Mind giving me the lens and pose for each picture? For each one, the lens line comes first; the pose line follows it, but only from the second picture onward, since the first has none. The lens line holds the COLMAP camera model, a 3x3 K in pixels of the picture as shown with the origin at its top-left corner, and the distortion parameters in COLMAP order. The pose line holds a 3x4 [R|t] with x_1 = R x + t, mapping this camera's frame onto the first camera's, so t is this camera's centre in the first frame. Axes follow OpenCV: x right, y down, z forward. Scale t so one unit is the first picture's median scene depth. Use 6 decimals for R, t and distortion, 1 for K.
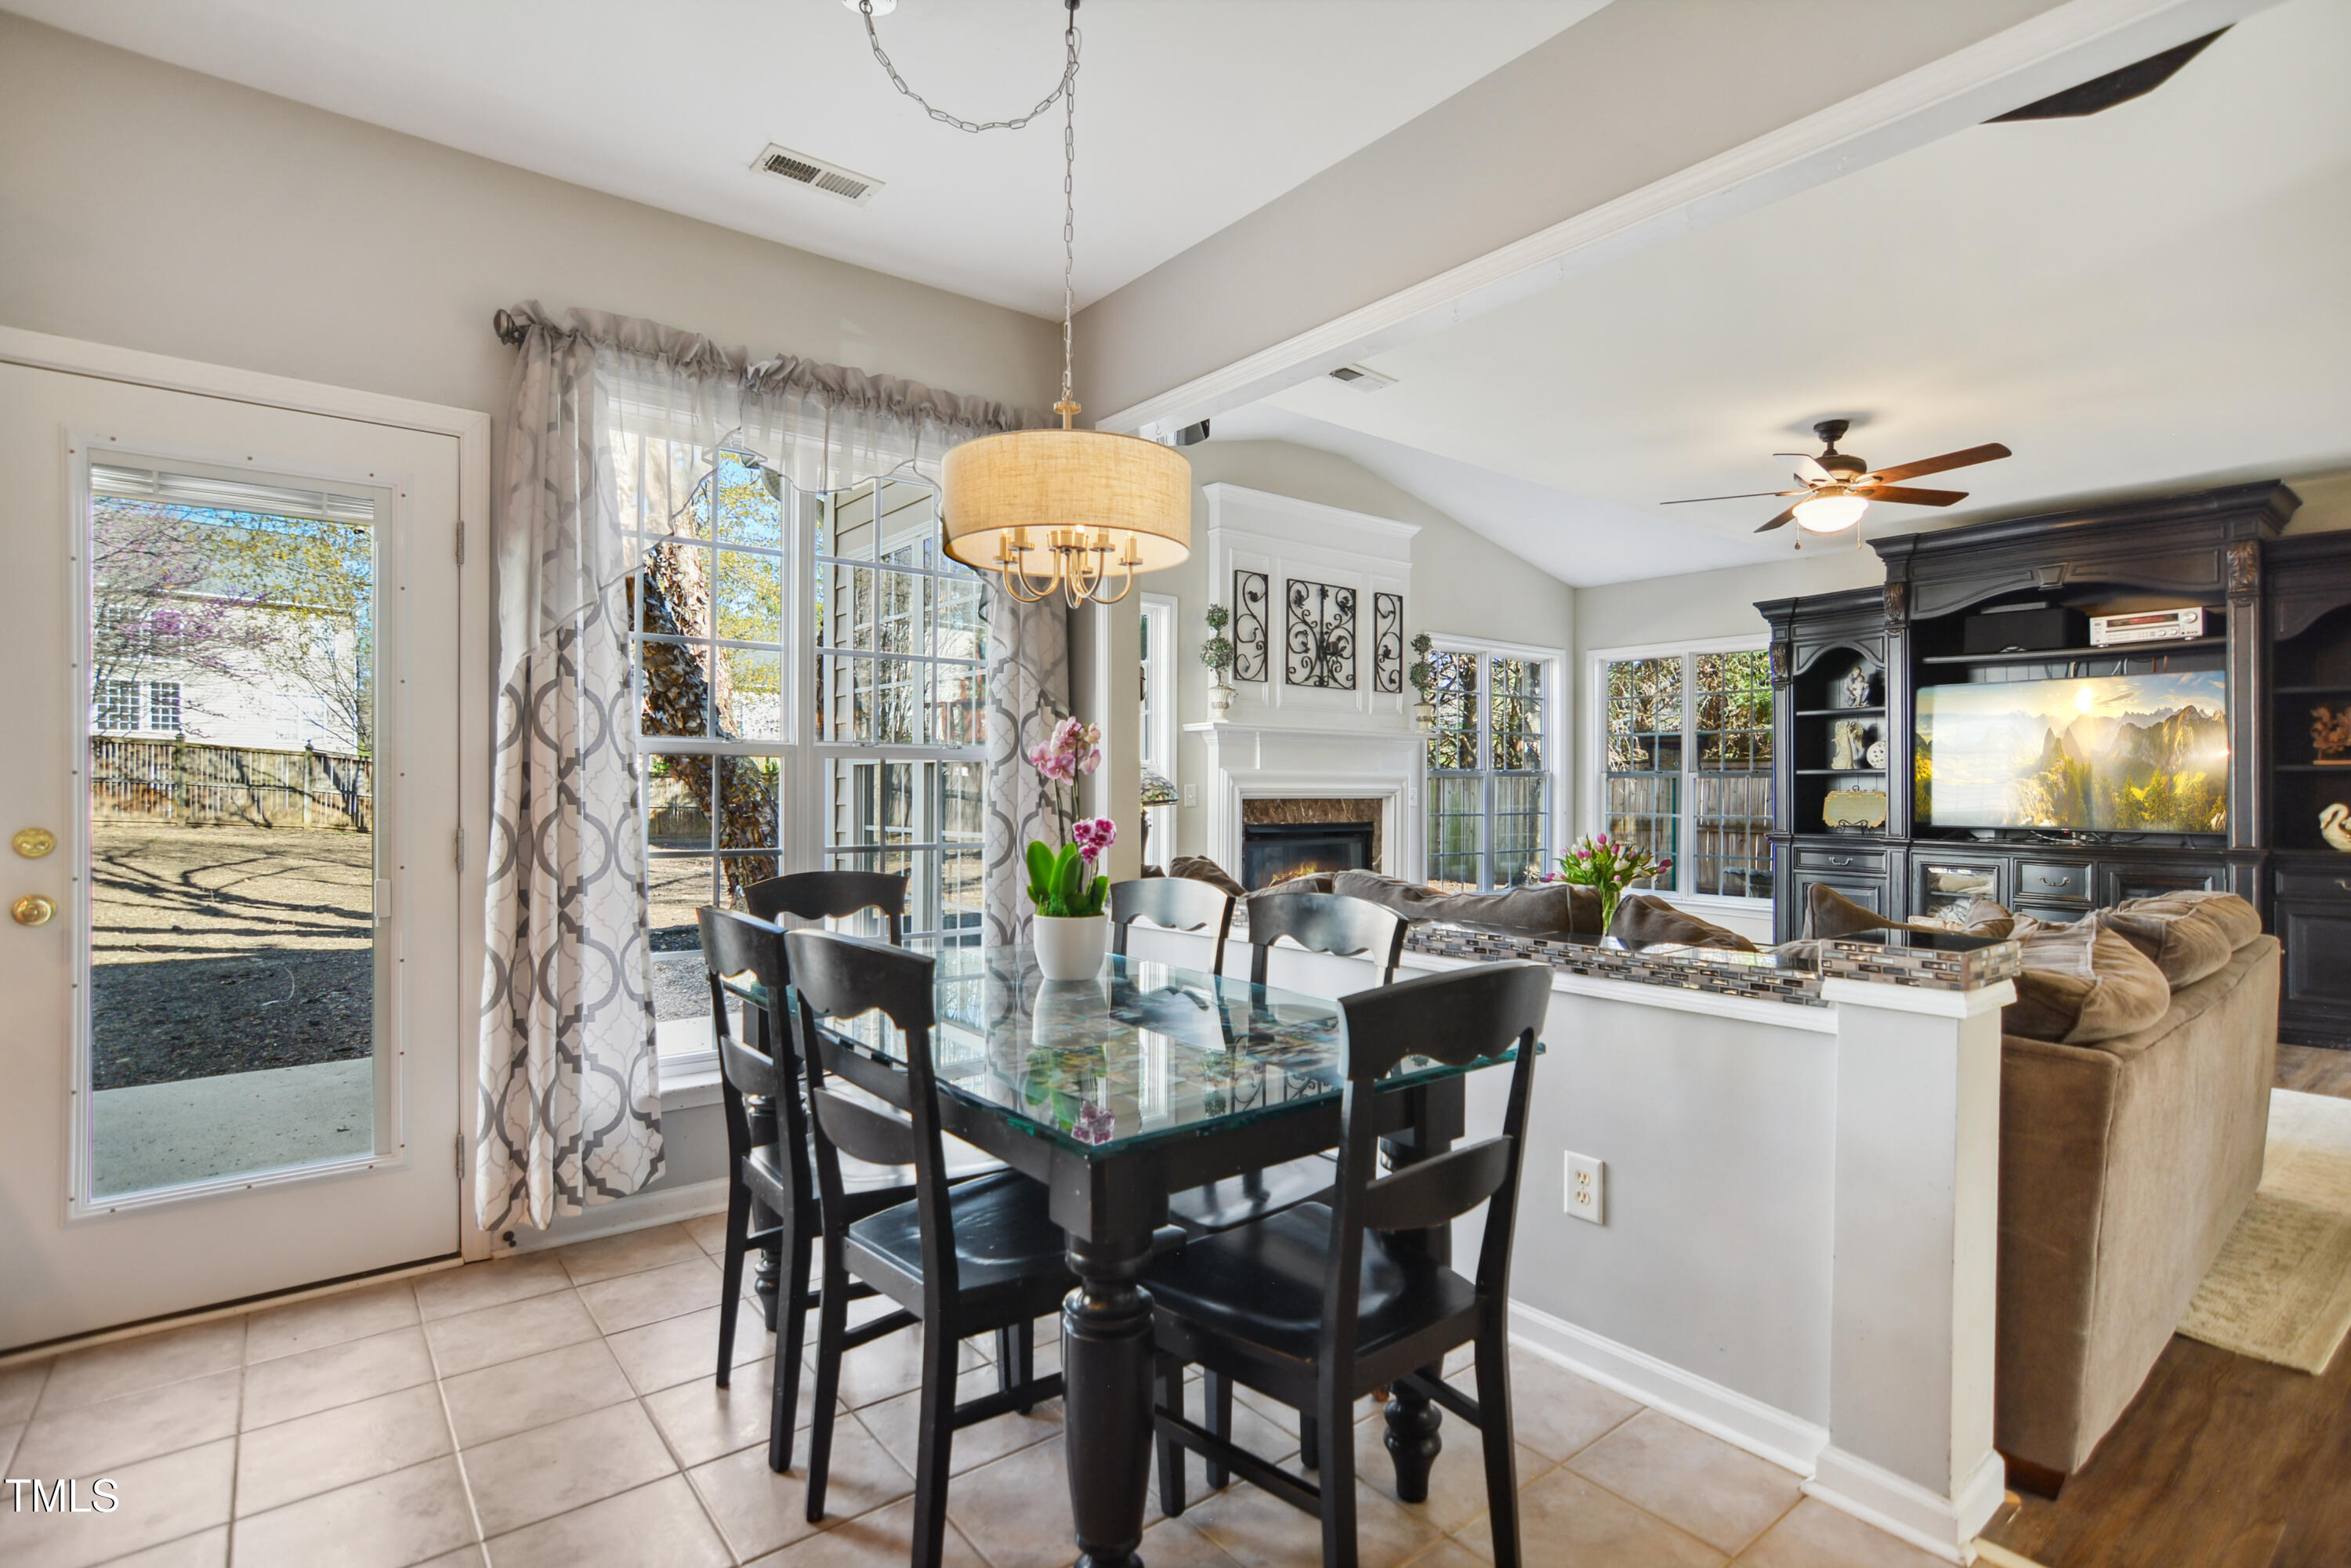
lens RADIAL K [[1139.4, 0, 1180.4], [0, 1139.4, 775.3], [0, 0, 1]] dist [-0.018668, 0.004690]
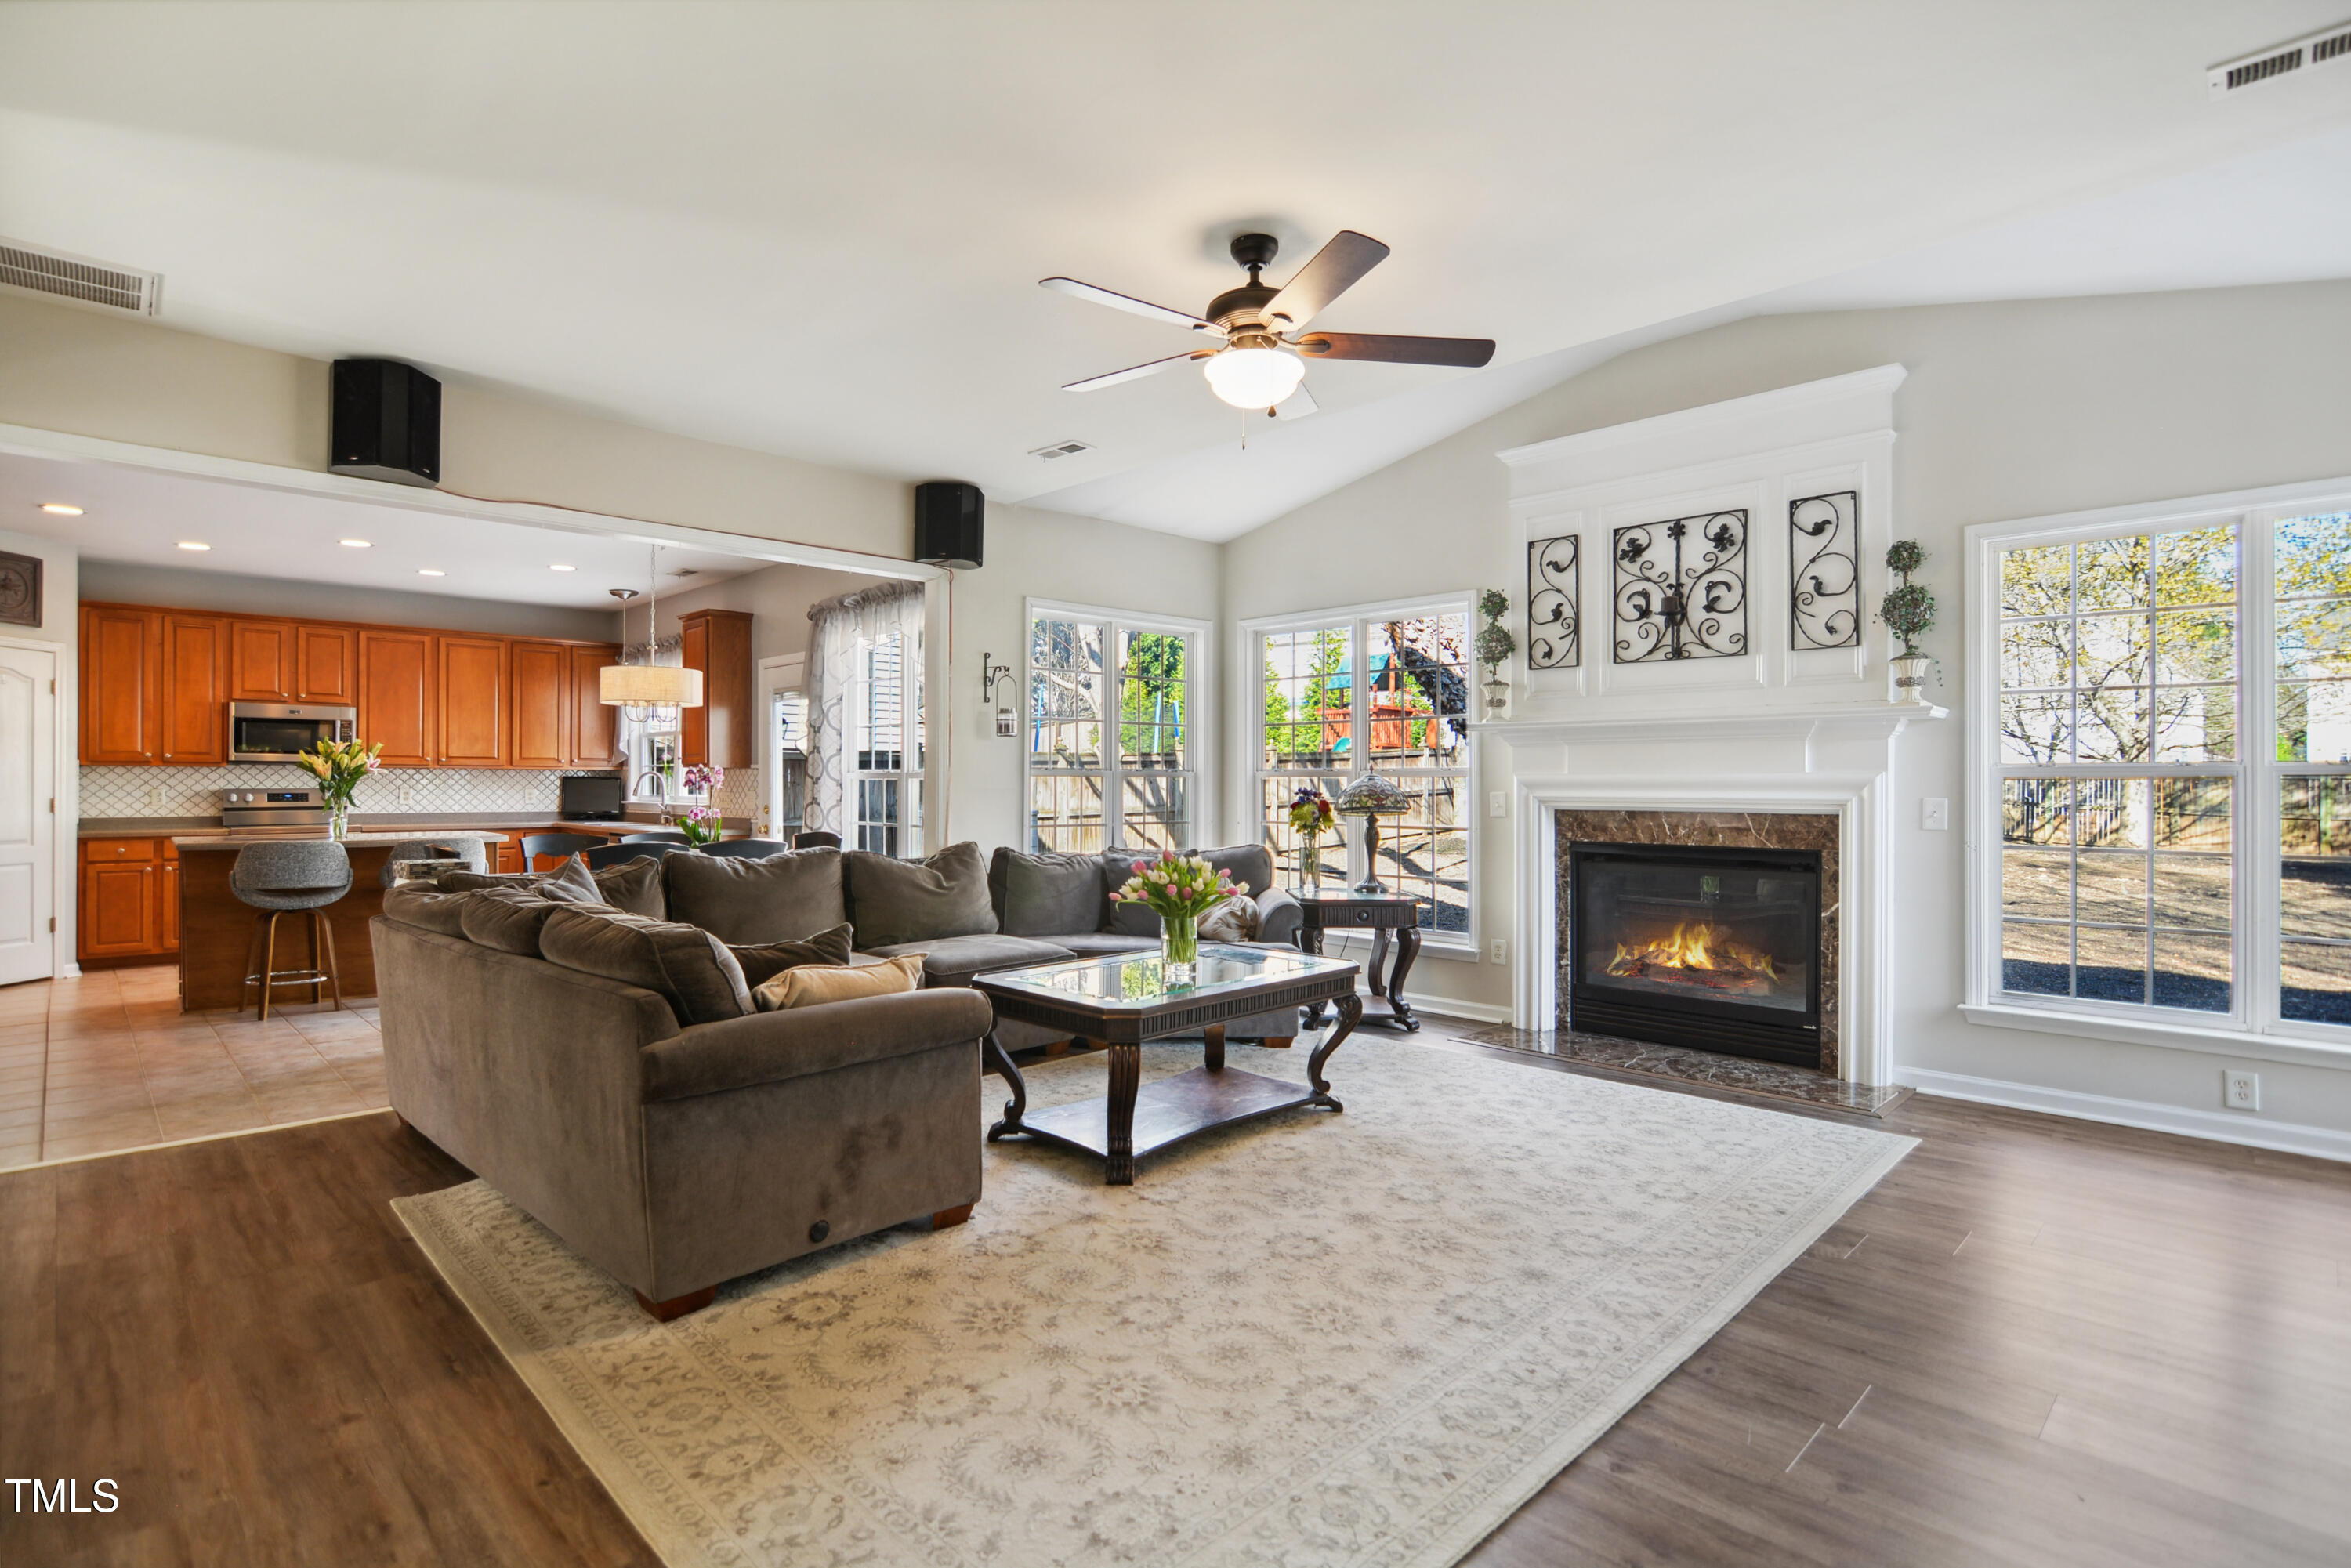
lens RADIAL K [[1139.4, 0, 1157.3], [0, 1139.4, 778.8], [0, 0, 1]] dist [-0.018668, 0.004690]
pose [[0.105209, -0.008655, -0.994412, 0.807971], [0.005628, 0.999951, -0.008108, 0.002967], [0.994434, -0.004744, 0.105252, 0.587852]]
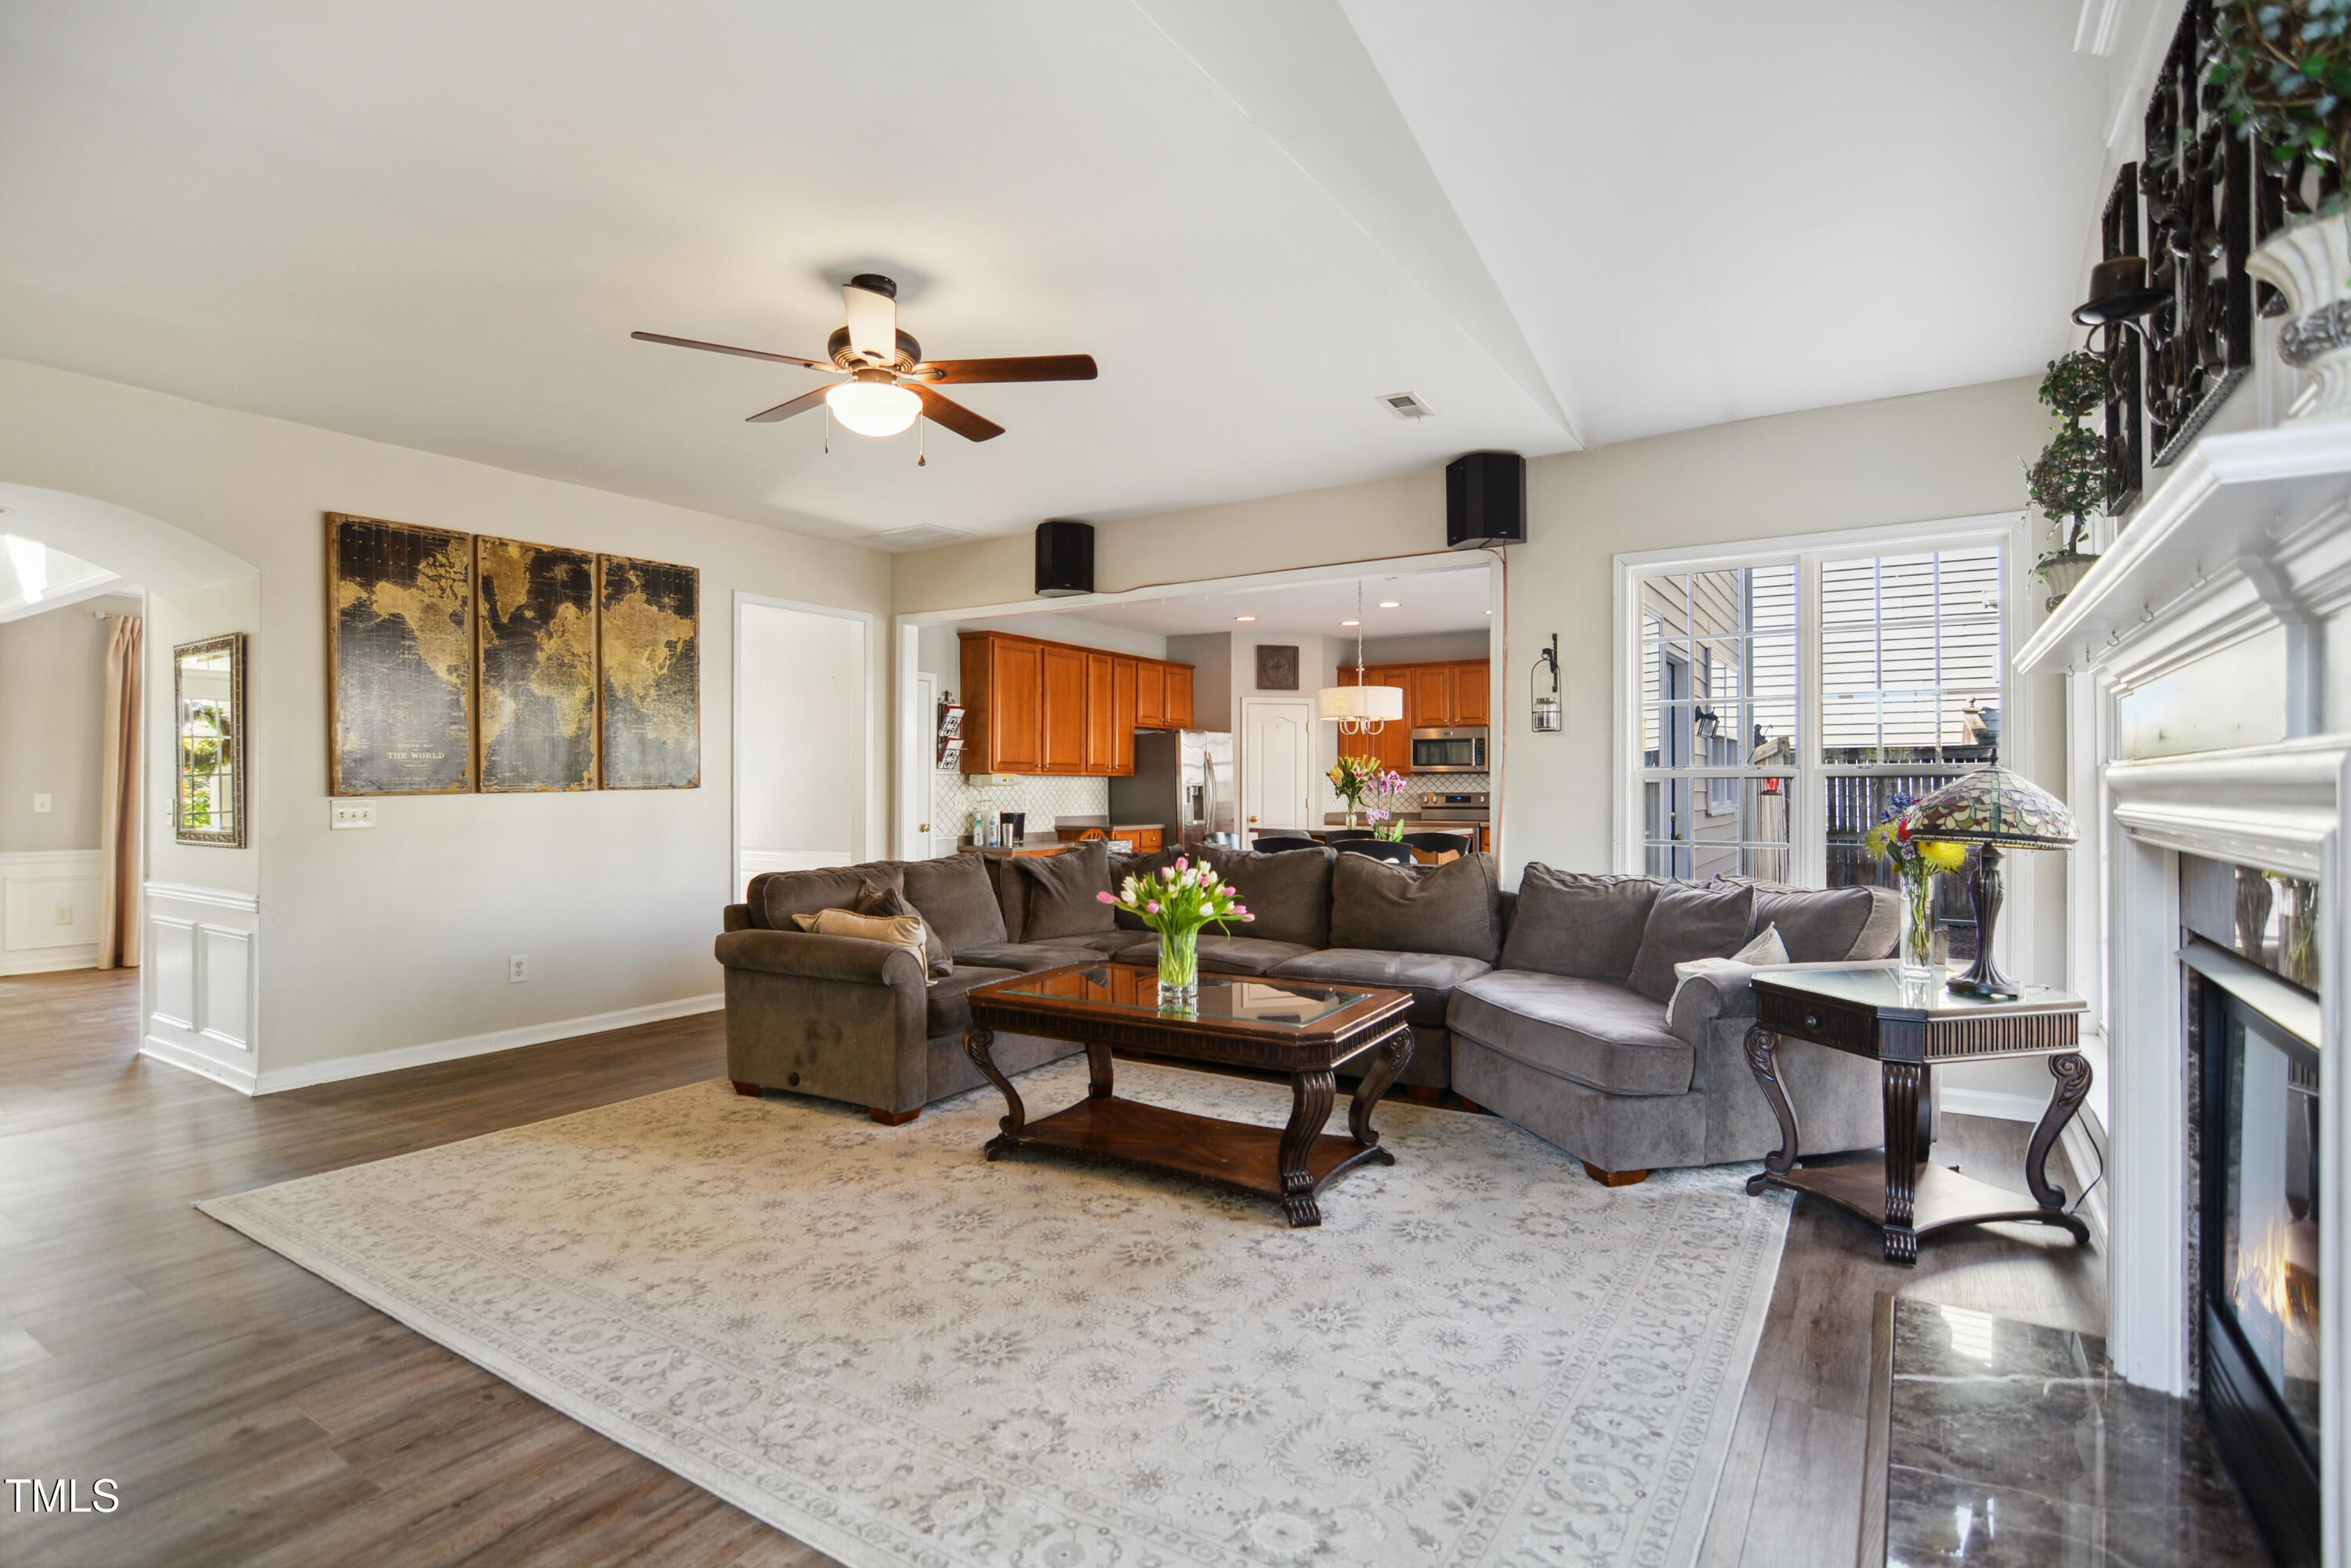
lens RADIAL K [[1139.4, 0, 1172.0], [0, 1139.4, 783.8], [0, 0, 1]] dist [-0.018668, 0.004690]
pose [[-0.944821, -0.002604, -0.327577, 0.416441], [0.001157, 0.999936, -0.011287, 0.004500], [0.327585, -0.011043, -0.944757, 1.149576]]
